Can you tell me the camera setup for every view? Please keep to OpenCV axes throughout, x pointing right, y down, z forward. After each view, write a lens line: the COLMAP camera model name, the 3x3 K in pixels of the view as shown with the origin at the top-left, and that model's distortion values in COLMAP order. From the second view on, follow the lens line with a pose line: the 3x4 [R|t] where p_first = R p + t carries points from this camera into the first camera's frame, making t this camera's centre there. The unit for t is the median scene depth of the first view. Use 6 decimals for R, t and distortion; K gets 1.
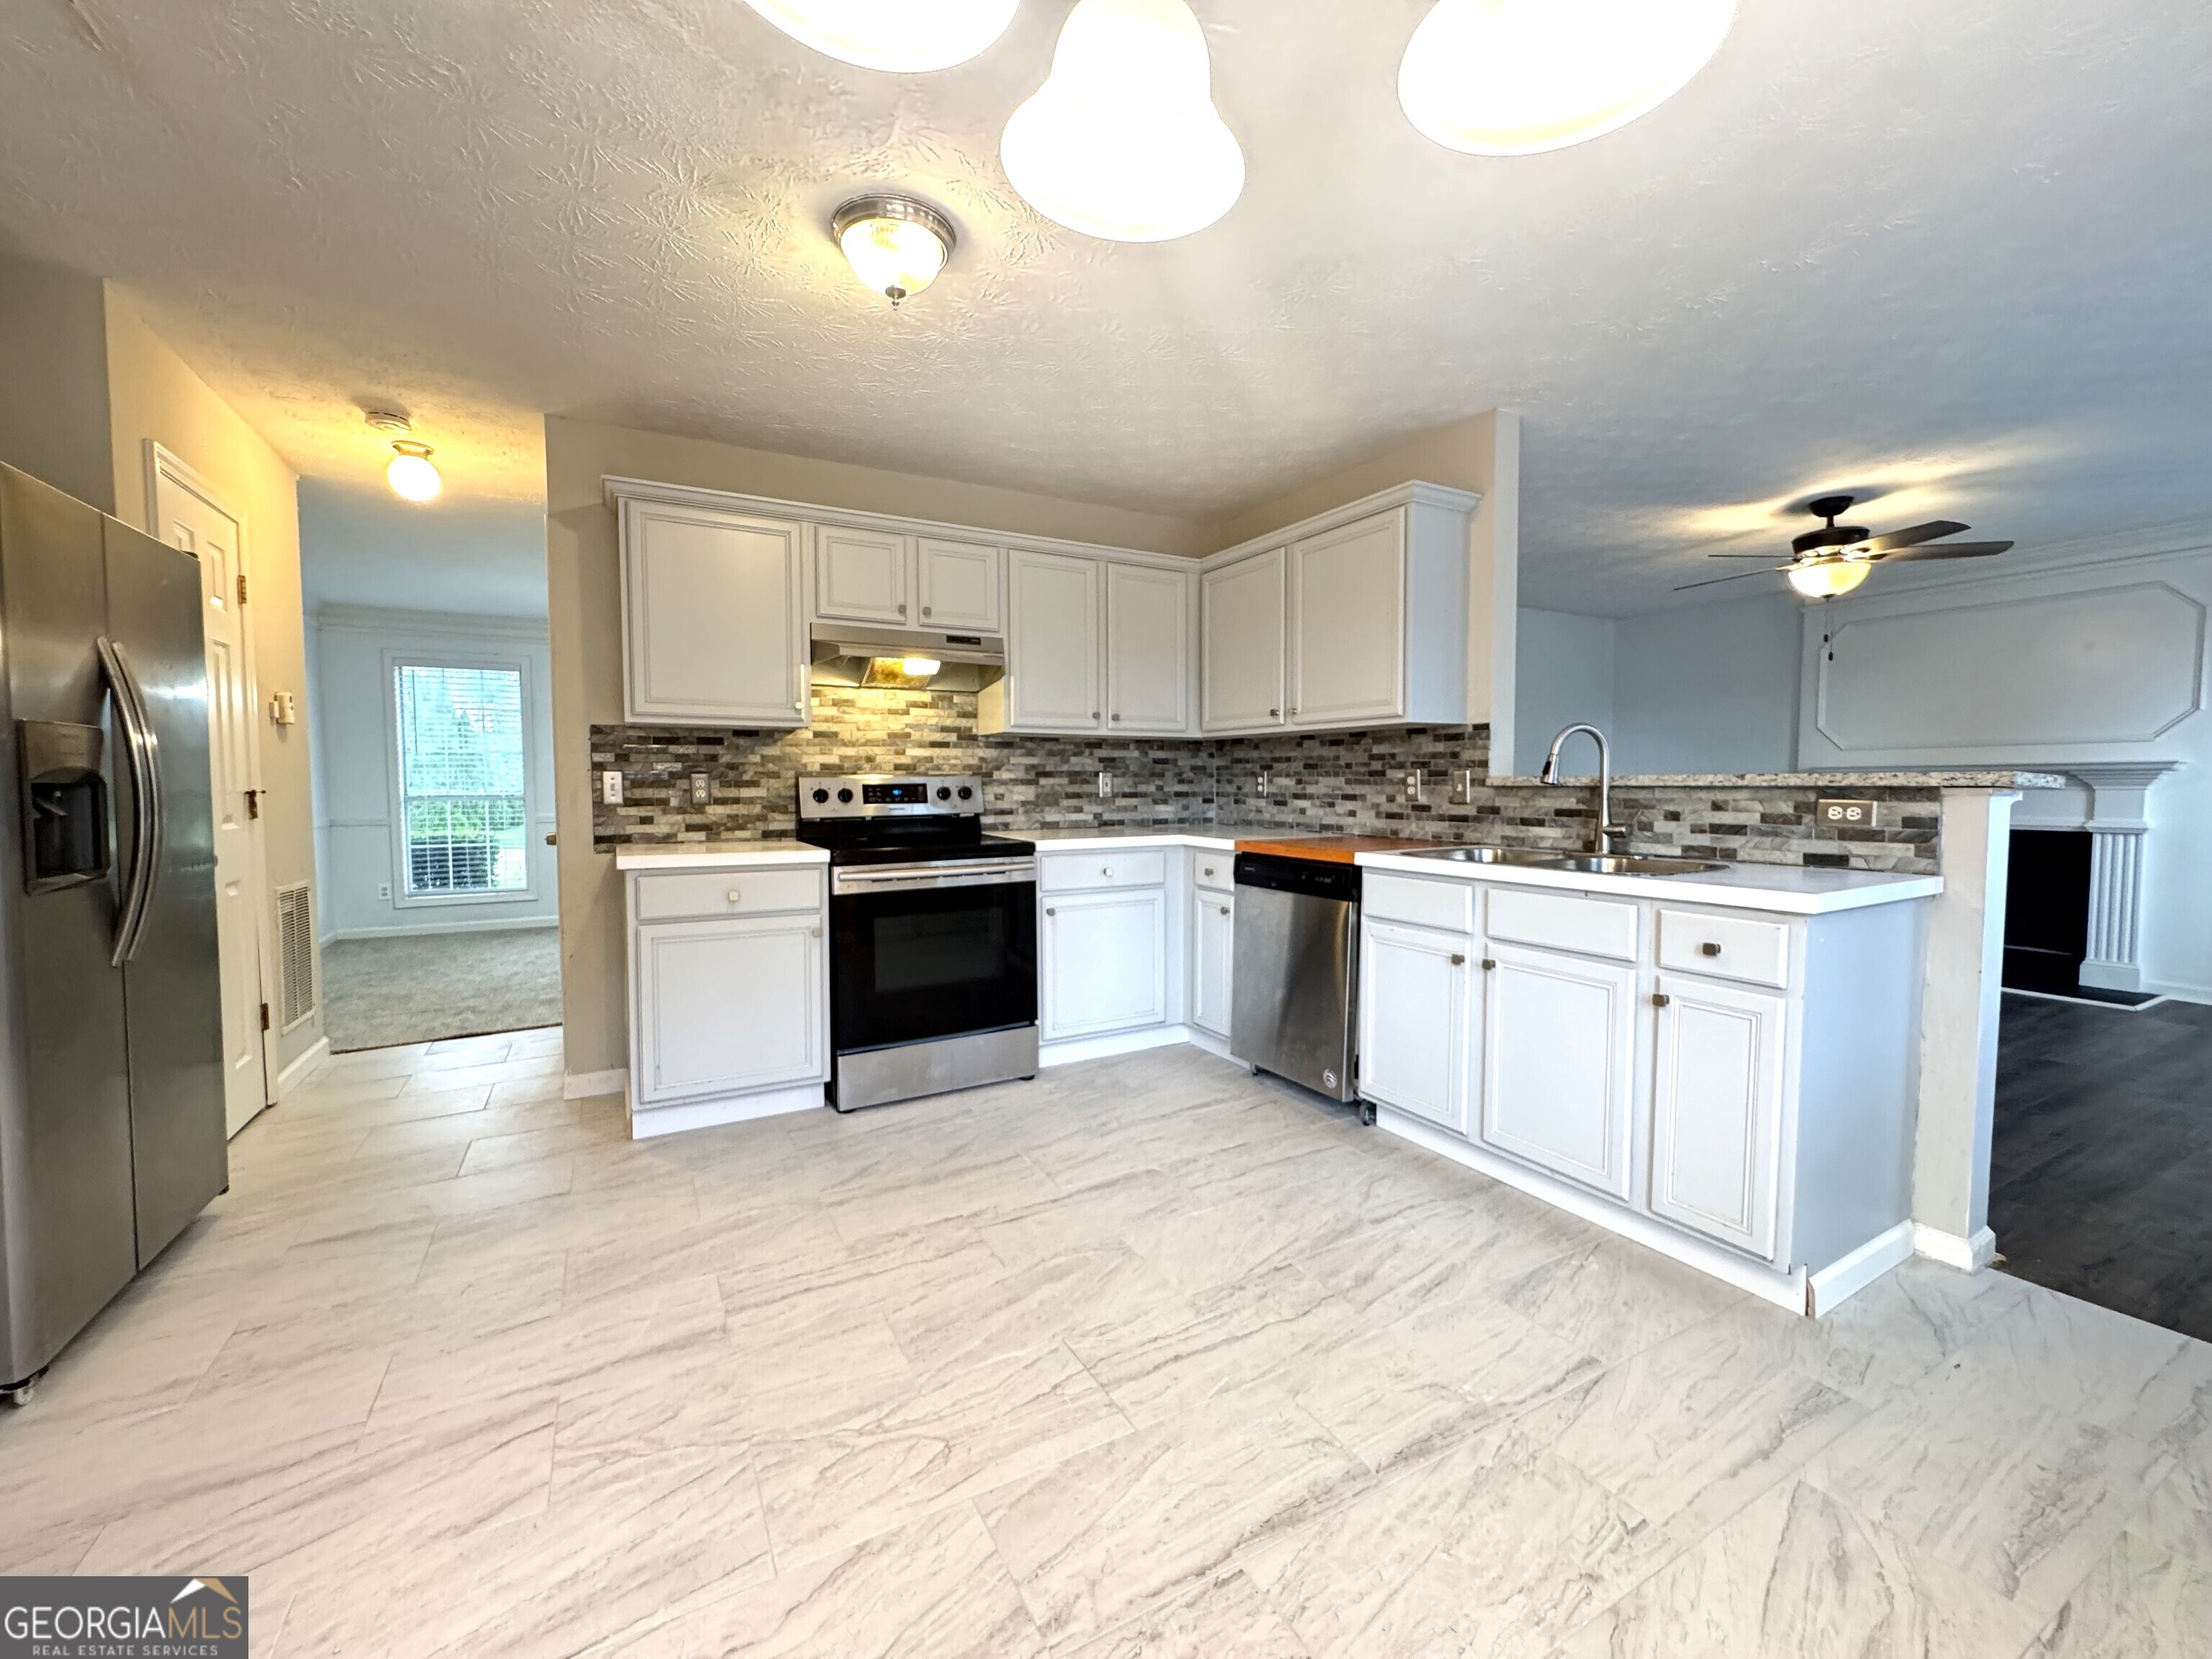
lens RADIAL K [[881.8, 0, 1106.0], [0, 881.8, 829.5], [0, 0, 1]] dist [-0.005785, 0.000211]
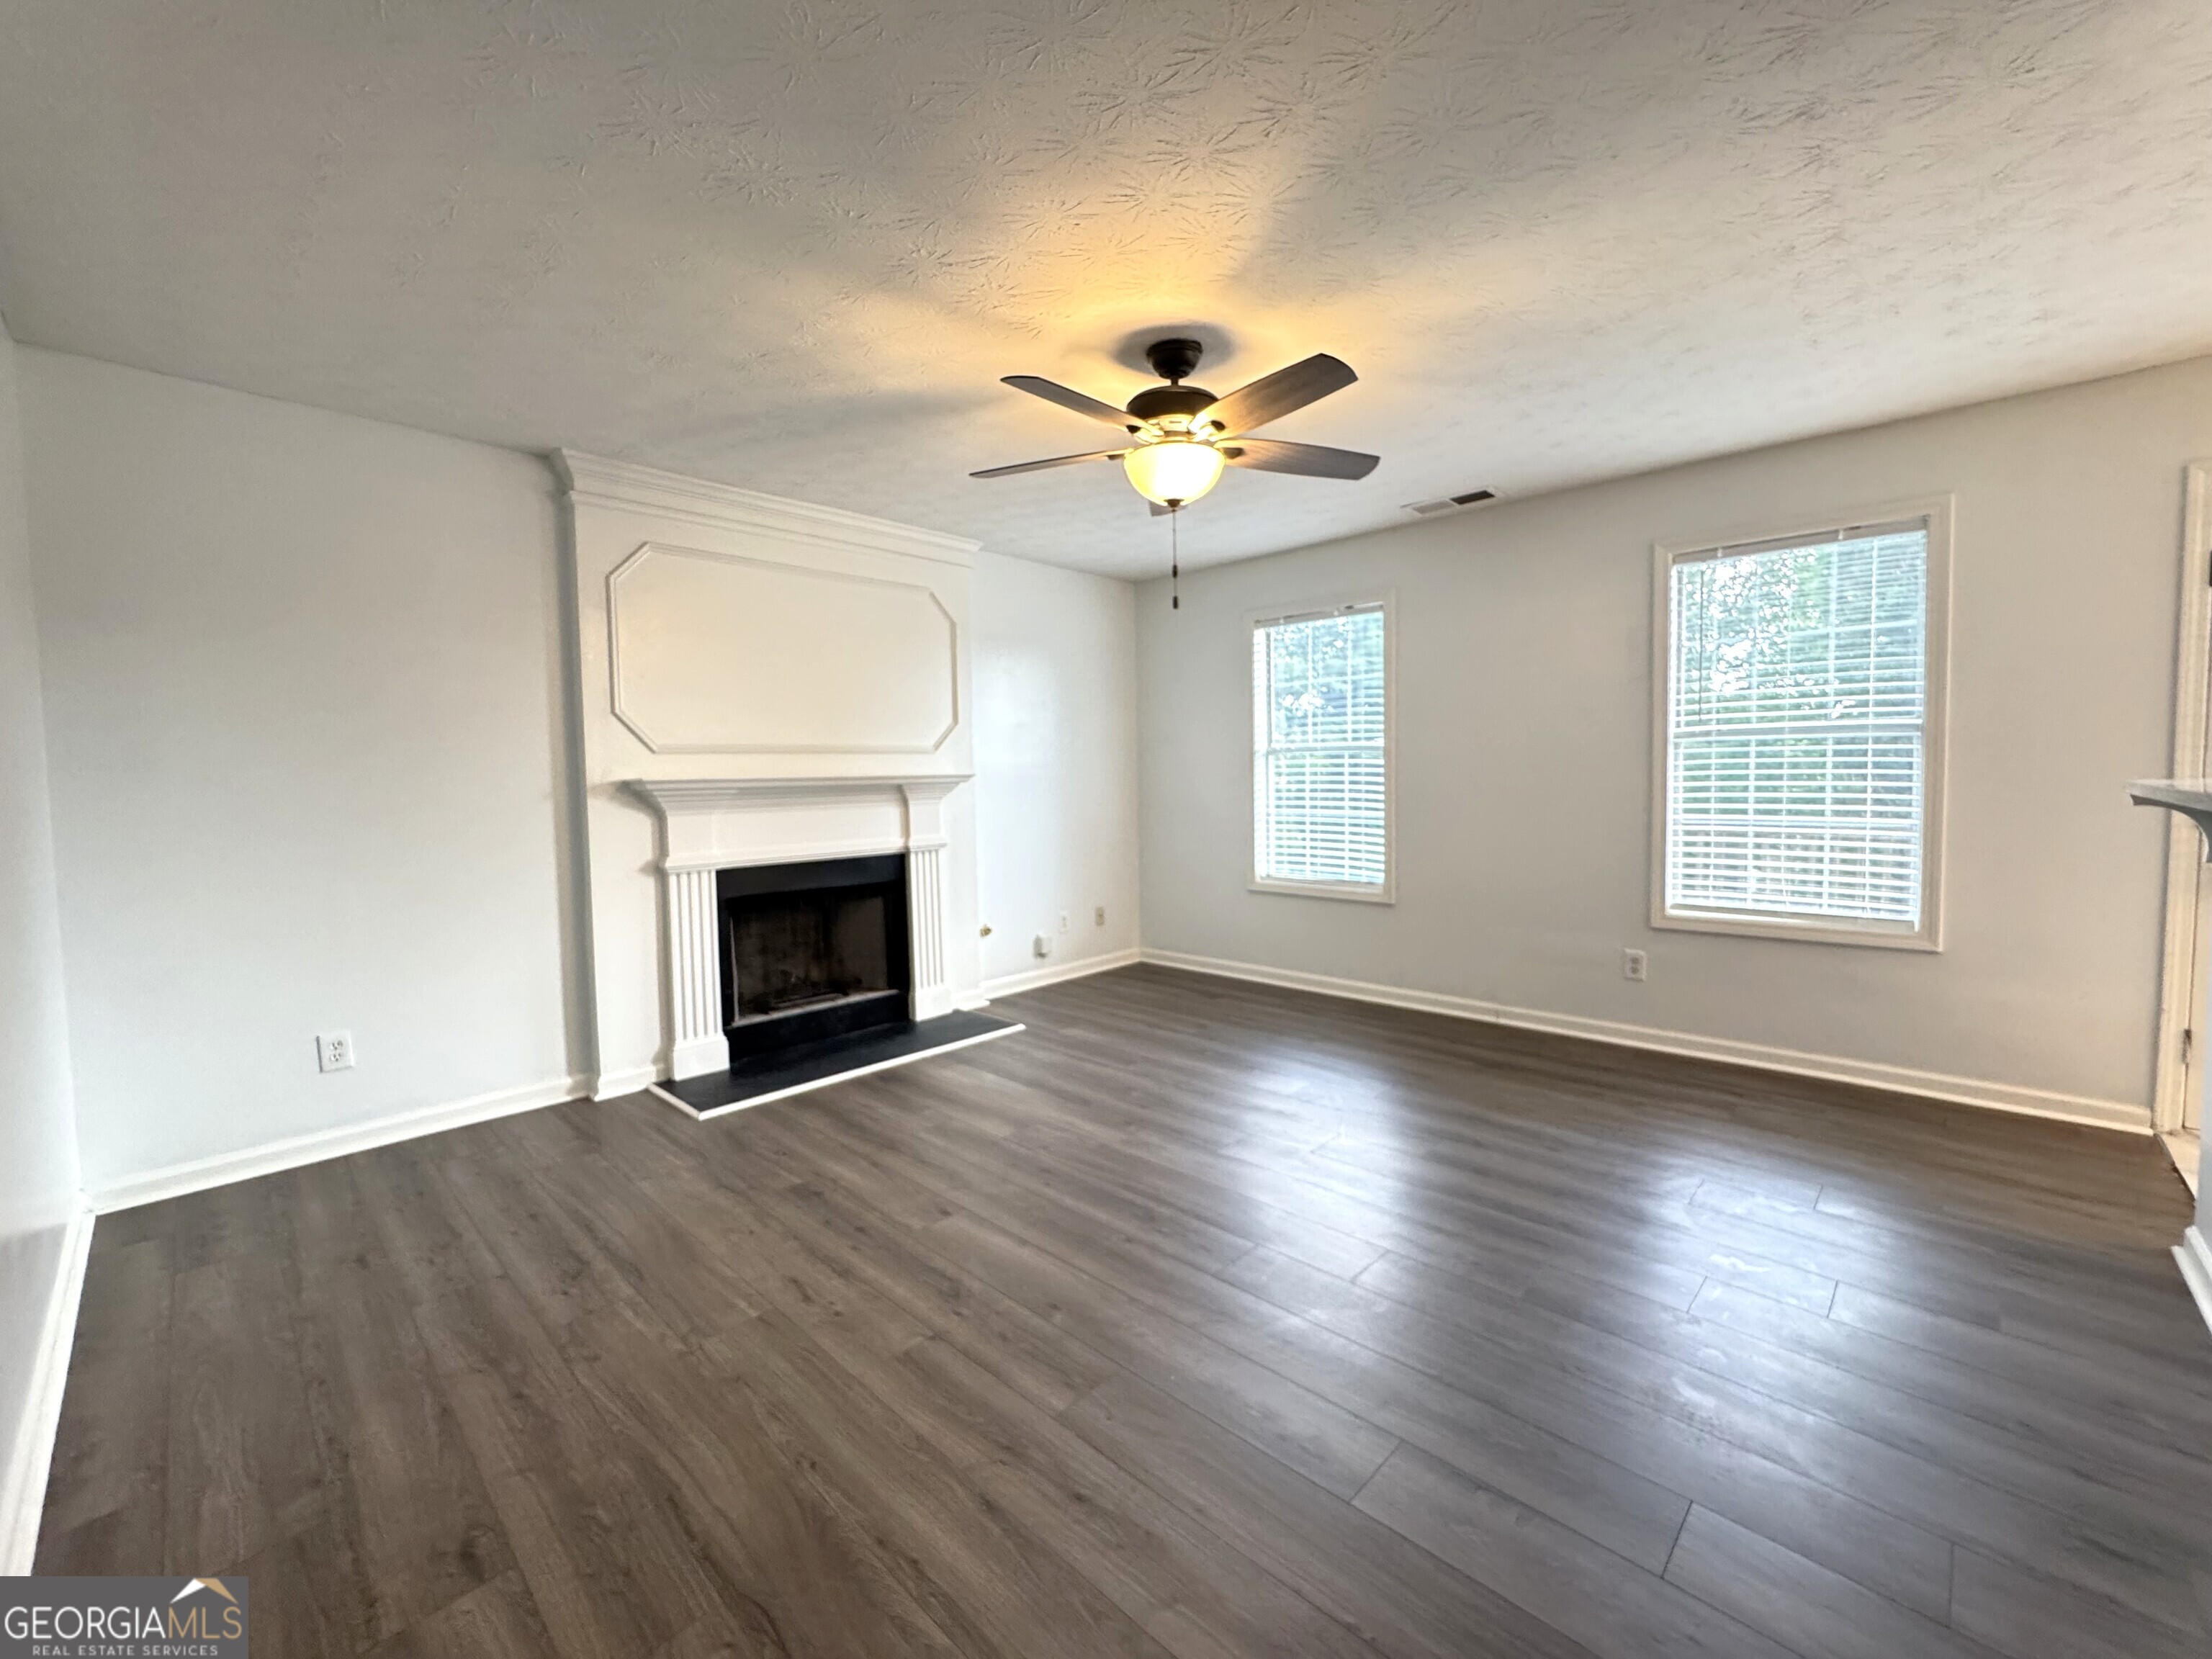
lens RADIAL K [[891.3, 0, 1106.0], [0, 891.3, 829.5], [0, 0, 1]] dist [-0.007749, 0.000610]
pose [[-0.297142, -0.046440, 0.953703, 0.266858], [0.071726, 0.994909, 0.070794, -0.097672], [-0.952135, 0.089442, -0.292299, 1.483652]]
